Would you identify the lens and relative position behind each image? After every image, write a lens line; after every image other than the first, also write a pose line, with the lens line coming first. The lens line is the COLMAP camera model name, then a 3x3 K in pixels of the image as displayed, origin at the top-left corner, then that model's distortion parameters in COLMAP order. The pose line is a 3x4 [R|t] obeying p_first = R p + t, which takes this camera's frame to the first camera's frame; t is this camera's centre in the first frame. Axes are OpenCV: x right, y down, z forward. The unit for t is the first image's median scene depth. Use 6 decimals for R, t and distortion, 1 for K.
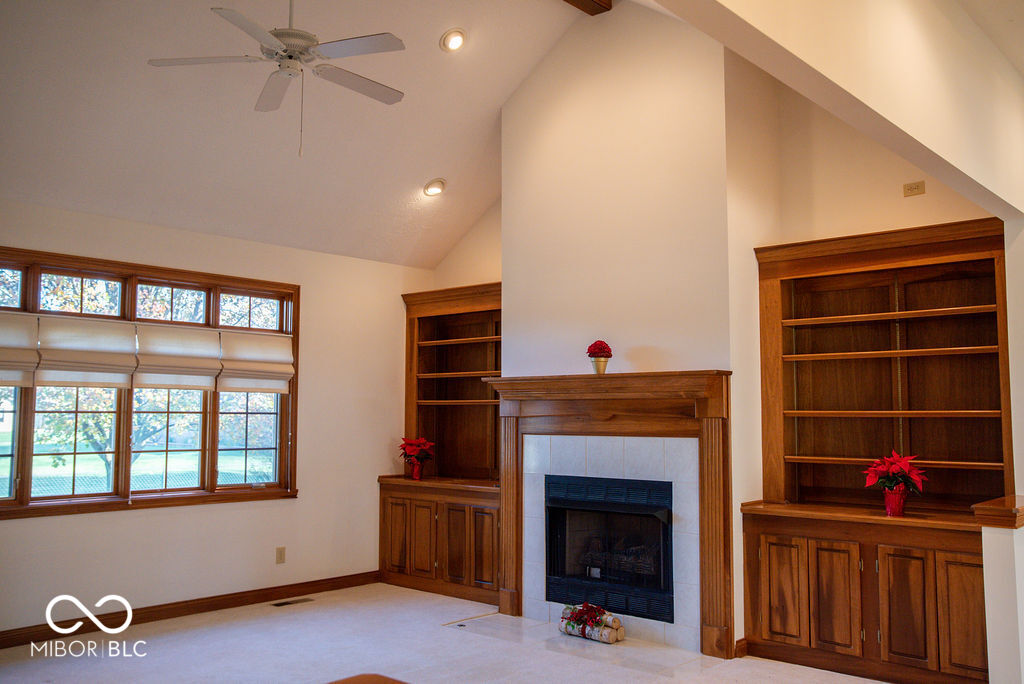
lens RADIAL K [[931.6, 0, 512.0], [0, 931.6, 342.0], [0, 0, 1]] dist [-0.005142, 0.011548]
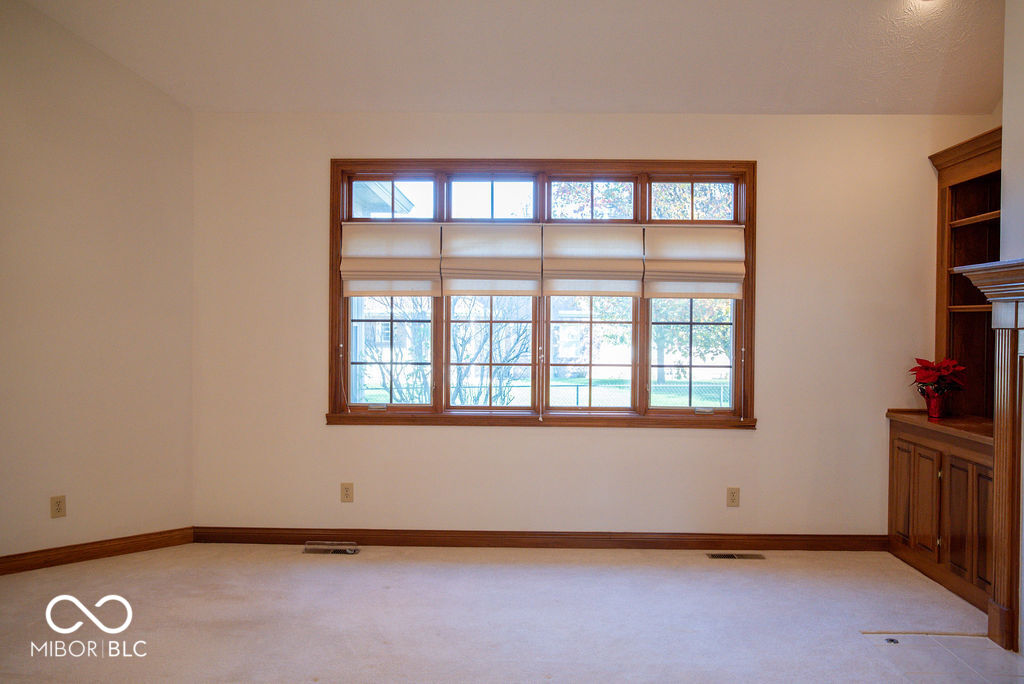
lens RADIAL K [[970.8, 0, 512.0], [0, 970.8, 342.0], [0, 0, 1]] dist [-0.008909, 0.002862]
pose [[0.639509, 0.015240, -0.768632, 0.327305], [0.055239, 0.996308, 0.065713, 0.031588], [0.766796, -0.084483, 0.636307, 0.377216]]
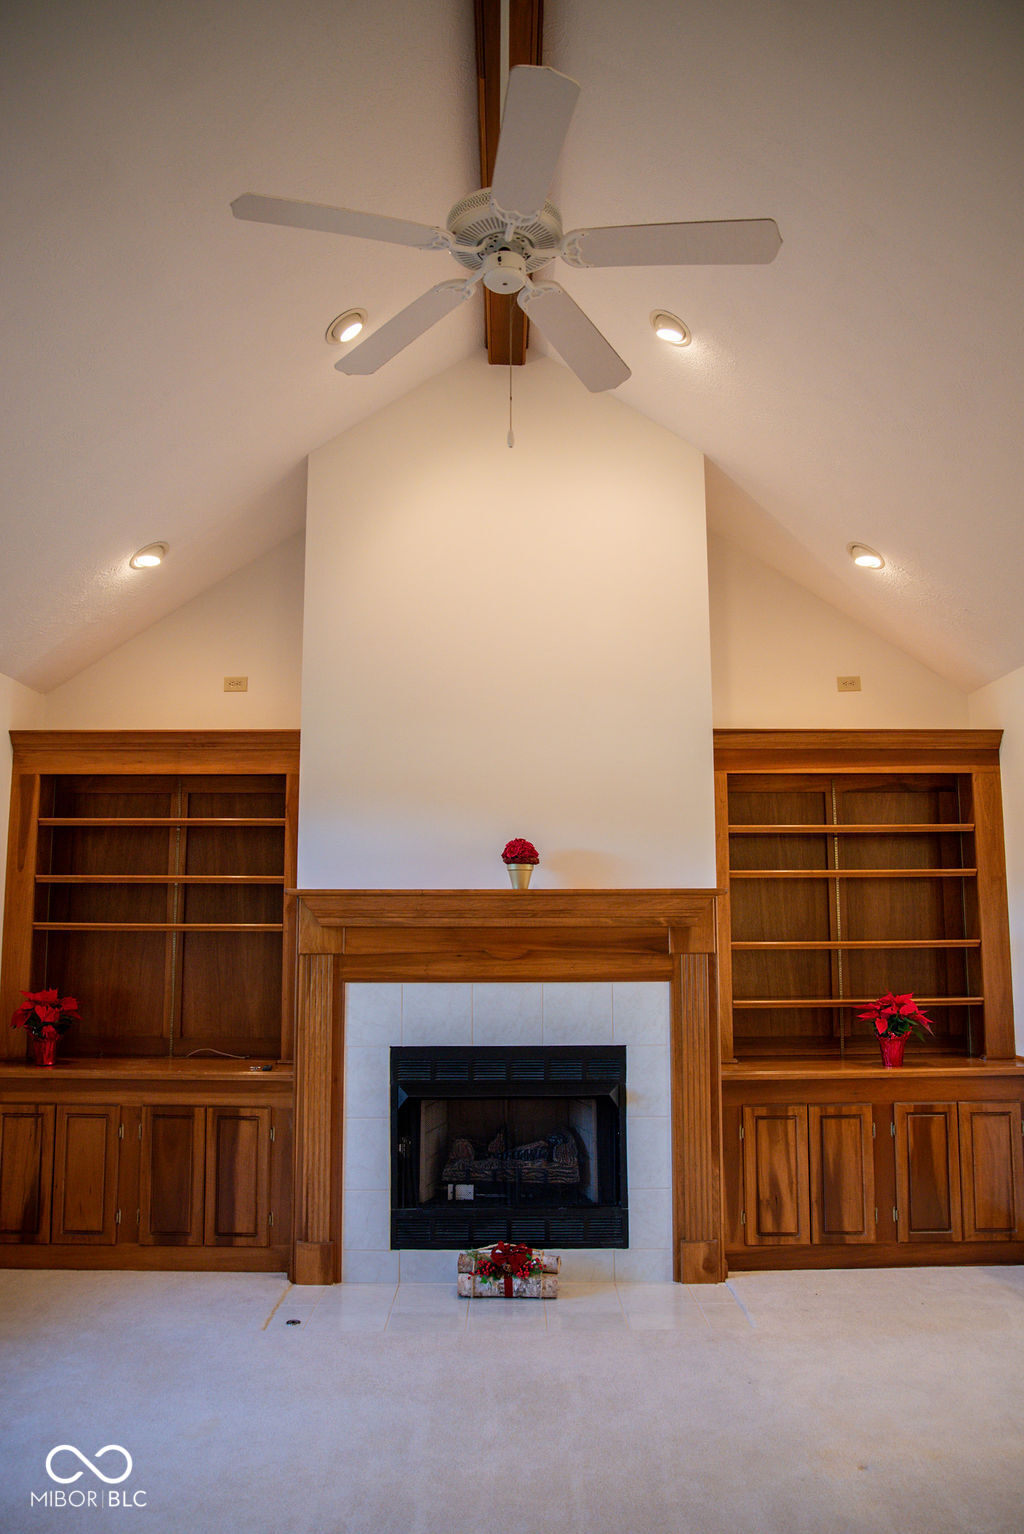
lens RADIAL K [[1112.2, 0, 517.2], [0, 1112.2, 783.7], [0, 0, 1]] dist [-0.117886, 0.107777]
pose [[0.729519, 0.089265, 0.678110, -0.449285], [-0.049332, 0.995732, -0.078004, 0.021815], [-0.682179, 0.023453, 0.730809, 0.426486]]
